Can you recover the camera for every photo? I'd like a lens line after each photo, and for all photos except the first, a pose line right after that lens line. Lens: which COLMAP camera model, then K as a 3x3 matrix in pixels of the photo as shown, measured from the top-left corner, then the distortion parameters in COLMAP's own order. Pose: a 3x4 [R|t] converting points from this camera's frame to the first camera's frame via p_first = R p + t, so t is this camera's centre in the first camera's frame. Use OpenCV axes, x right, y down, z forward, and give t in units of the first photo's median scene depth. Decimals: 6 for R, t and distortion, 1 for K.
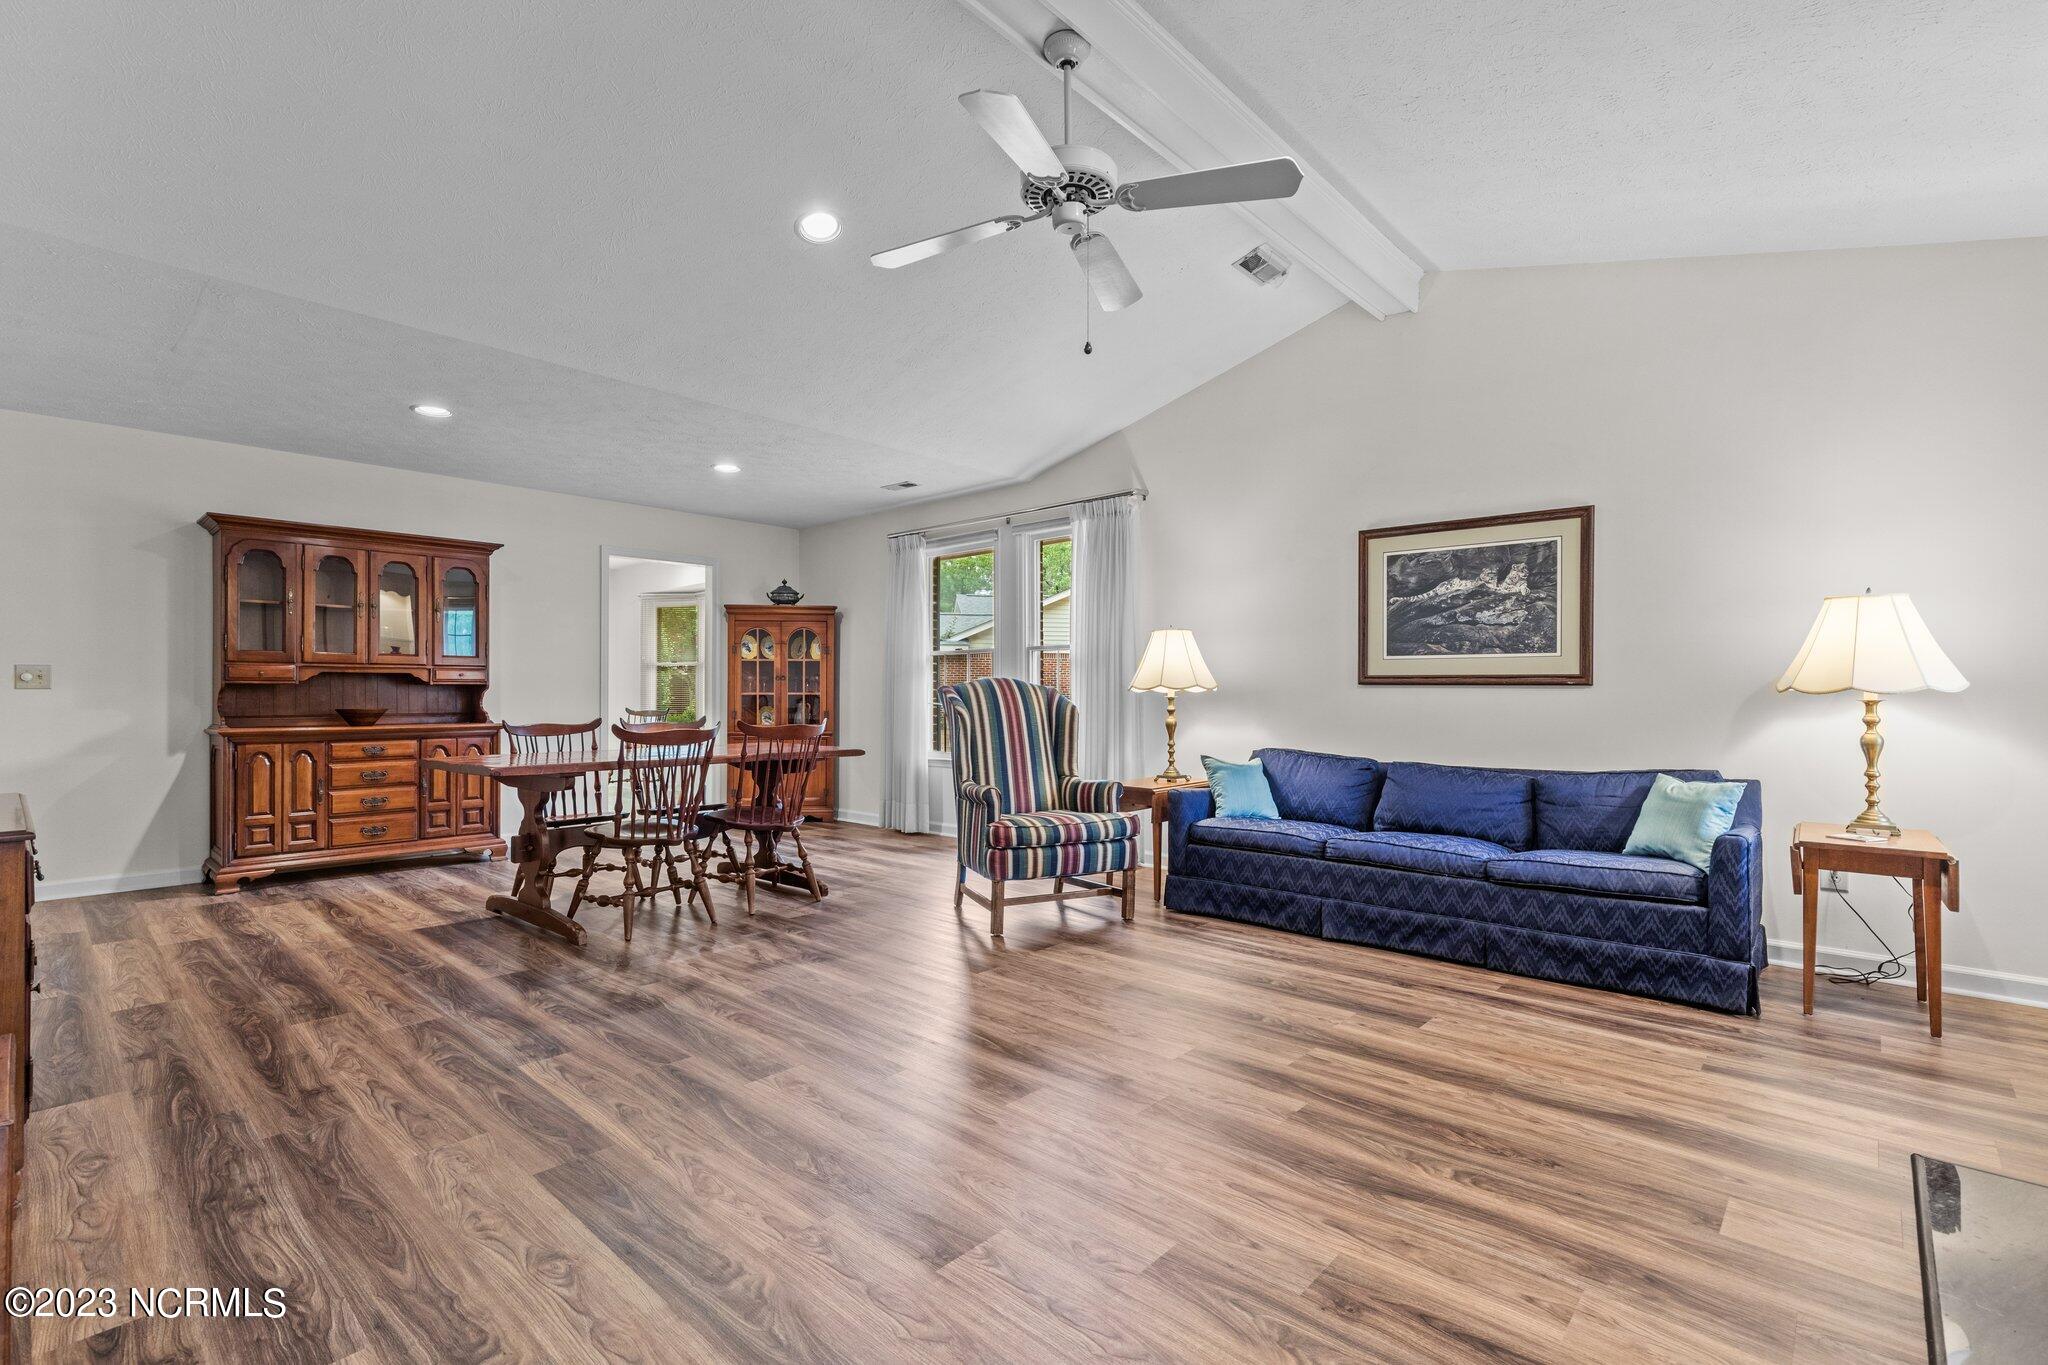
lens RADIAL K [[914.0, 0, 1026.5], [0, 914.0, 689.6], [0, 0, 1]] dist [0.009105, -0.000093]
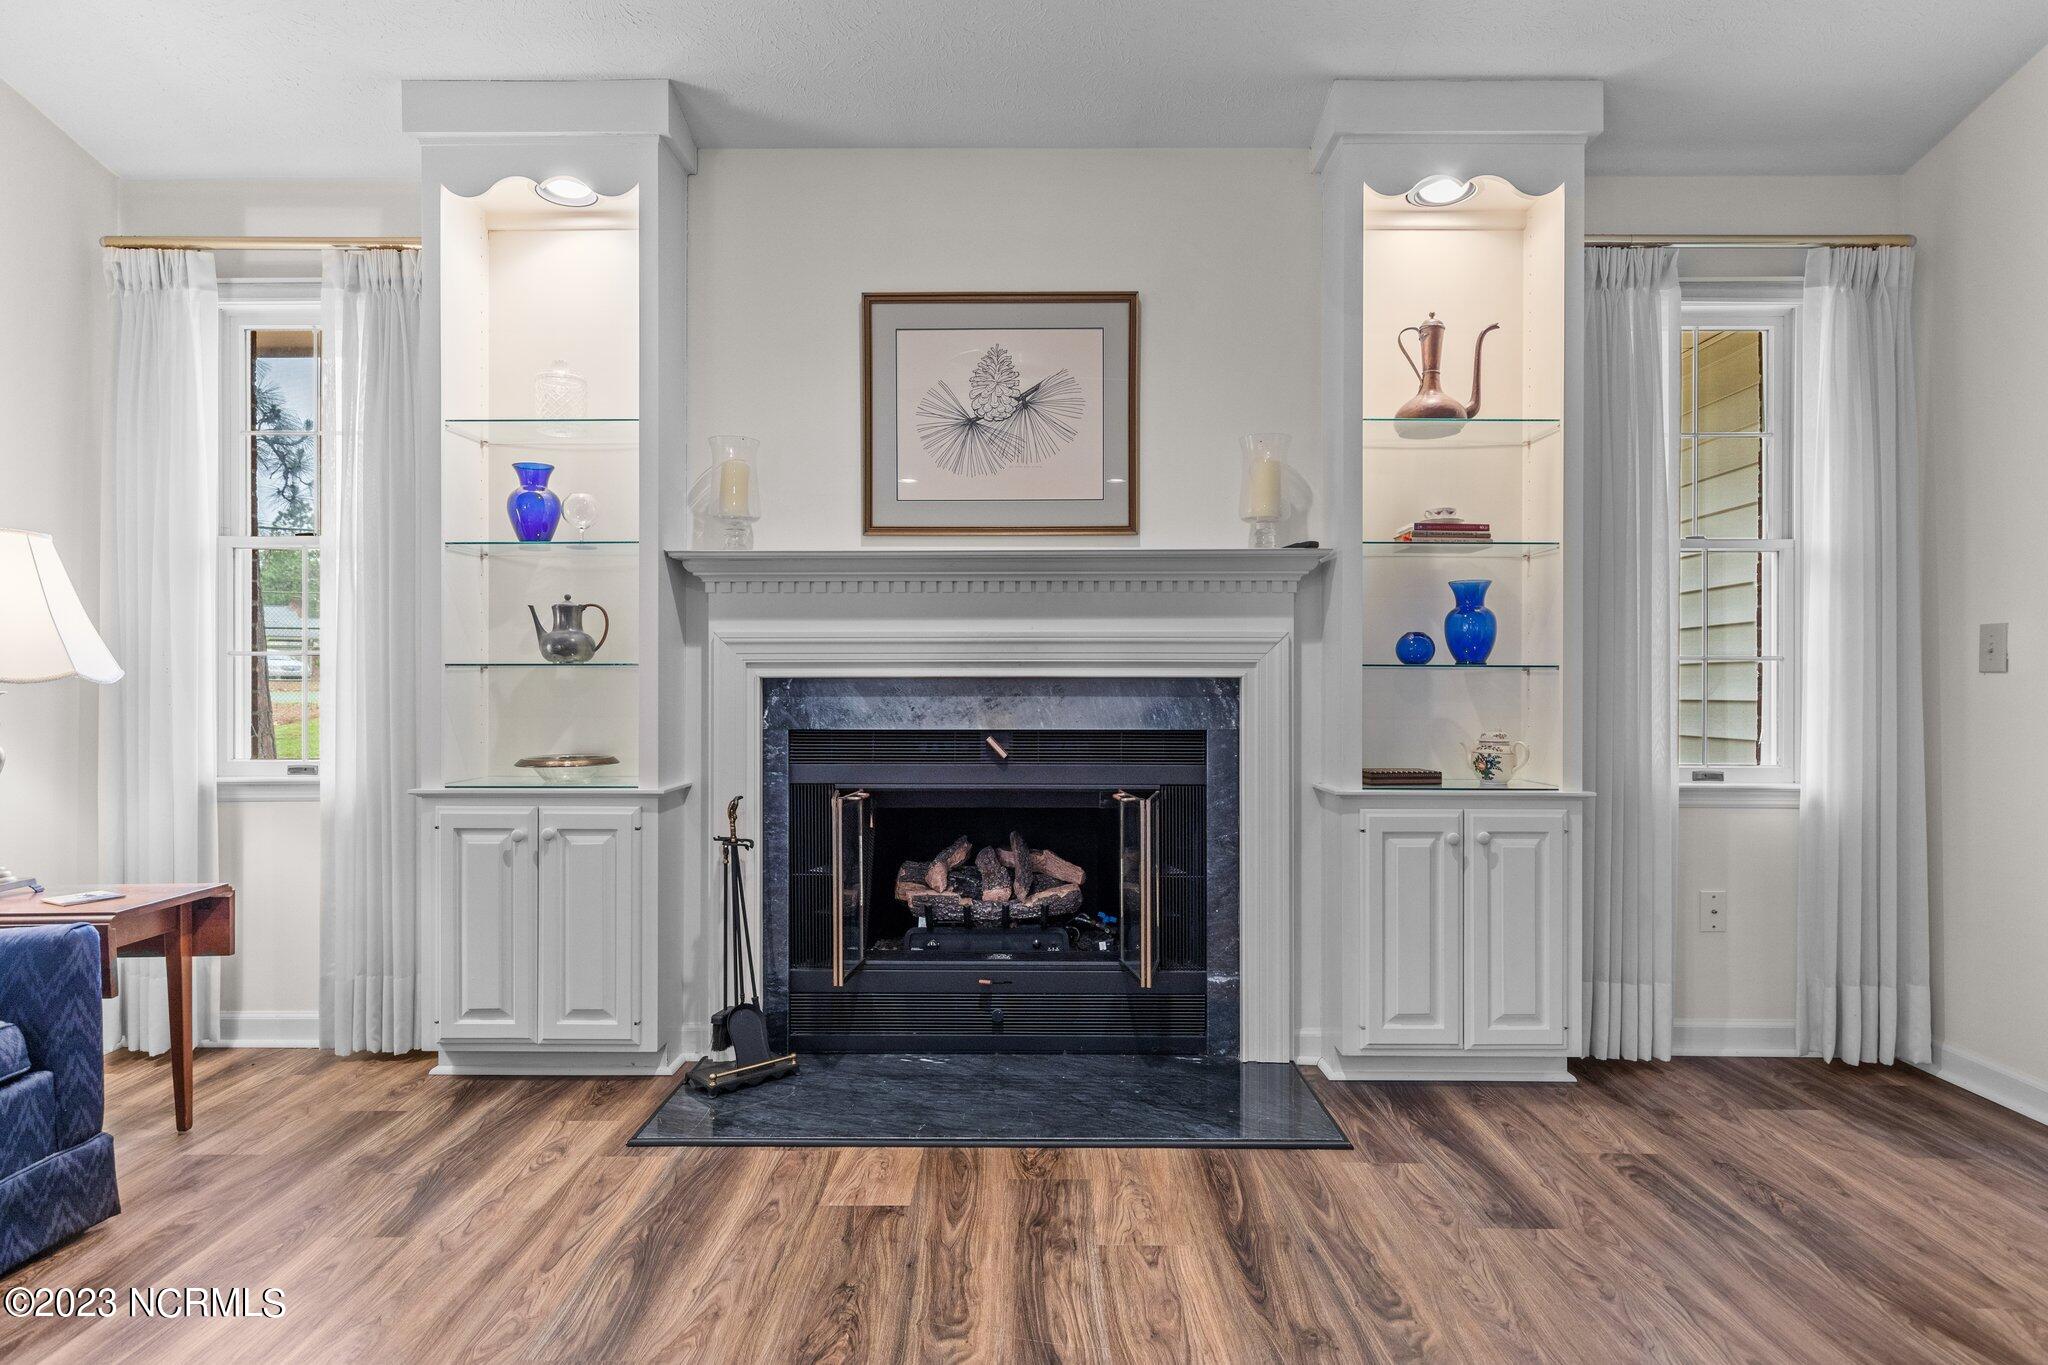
lens RADIAL K [[1109.4, 0, 1024.0], [0, 1109.4, 682.5], [0, 0, 1]] dist [0.002665, 0.000573]
pose [[-0.669549, 0.001746, 0.742765, -0.222318], [-0.003905, 0.999975, -0.005871, 0.010419], [-0.742757, -0.006831, -0.669526, 1.497785]]
